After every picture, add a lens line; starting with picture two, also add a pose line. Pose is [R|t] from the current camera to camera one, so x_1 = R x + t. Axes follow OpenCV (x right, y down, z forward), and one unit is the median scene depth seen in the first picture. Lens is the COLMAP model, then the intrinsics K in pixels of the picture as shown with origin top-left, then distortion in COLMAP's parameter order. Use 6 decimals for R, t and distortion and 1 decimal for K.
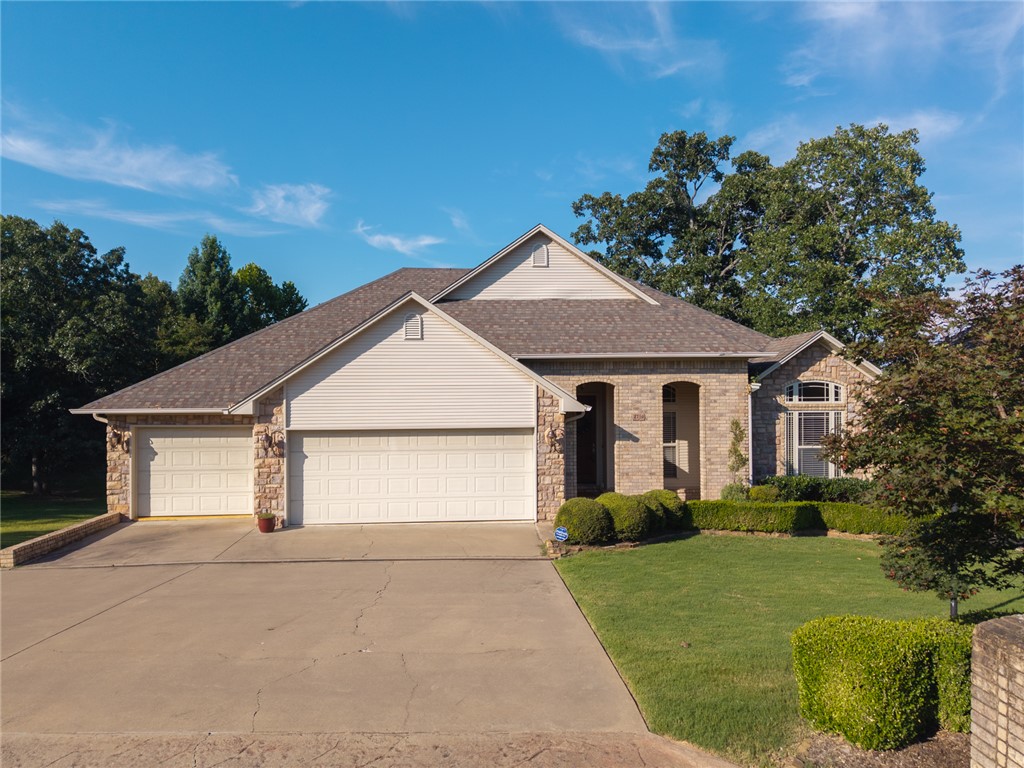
lens RADIAL K [[691.8, 0, 515.9], [0, 691.8, 384.4], [0, 0, 1]] dist [0.049195, -0.063355]
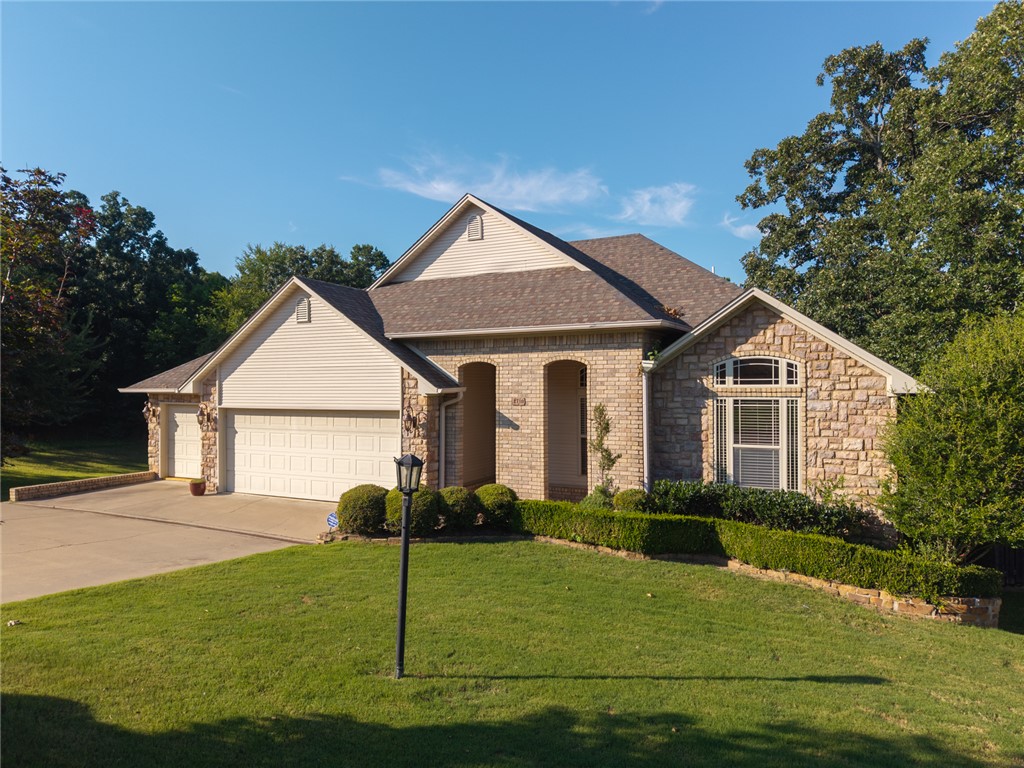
lens RADIAL K [[691.8, 0, 515.9], [0, 691.8, 384.4], [0, 0, 1]] dist [0.049195, -0.063355]
pose [[0.855995, 0.000226, -0.516984, 0.594086], [0.001836, 0.999992, 0.003476, 0.021320], [0.516981, -0.003925, 0.855988, 0.241093]]
